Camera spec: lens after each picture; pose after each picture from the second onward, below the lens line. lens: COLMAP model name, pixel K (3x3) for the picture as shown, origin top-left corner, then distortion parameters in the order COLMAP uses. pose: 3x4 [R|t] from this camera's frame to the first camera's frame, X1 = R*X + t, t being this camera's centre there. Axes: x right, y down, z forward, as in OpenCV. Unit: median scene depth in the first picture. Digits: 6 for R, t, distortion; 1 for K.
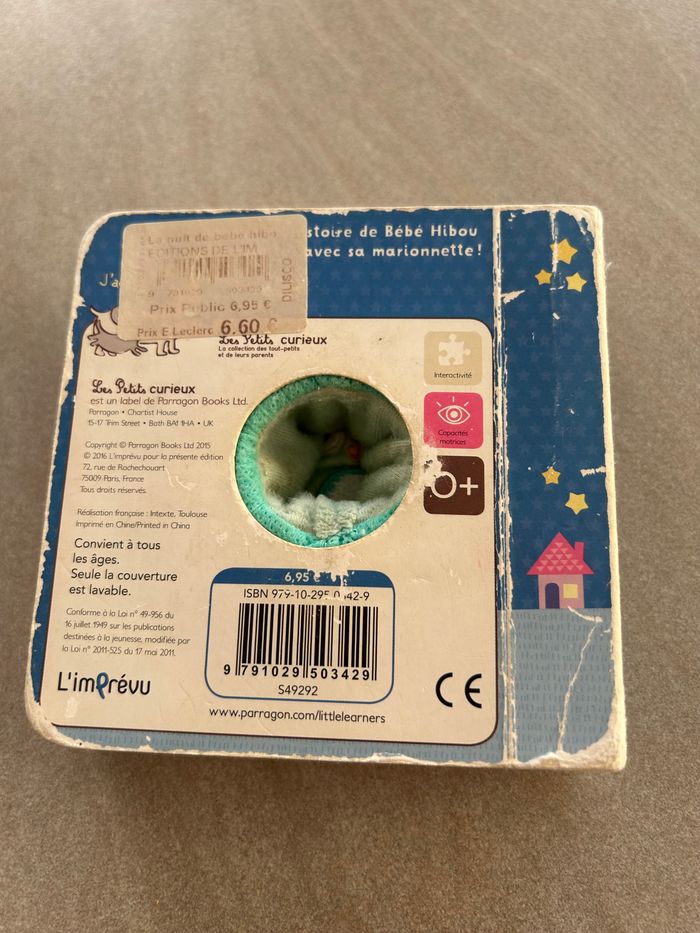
lens RADIAL K [[697.1, 0, 350.0], [0, 697.1, 466.5], [0, 0, 1]] dist [-0.036660, -0.011609]
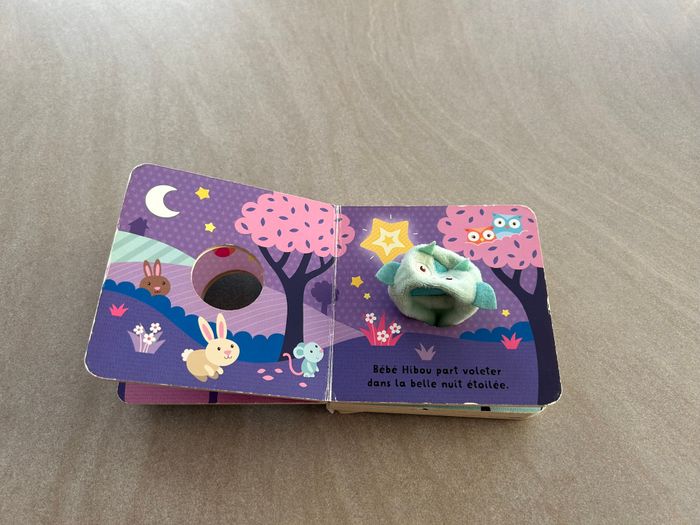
lens RADIAL K [[523.0, 0, 350.0], [0, 523.0, 262.5], [0, 0, 1]] dist [-0.036660, -0.011609]
pose [[0.999222, -0.012377, 0.037443, -0.239313], [0.019208, 0.981985, -0.187981, 0.199331], [-0.034442, 0.188554, 0.981459, -0.698326]]
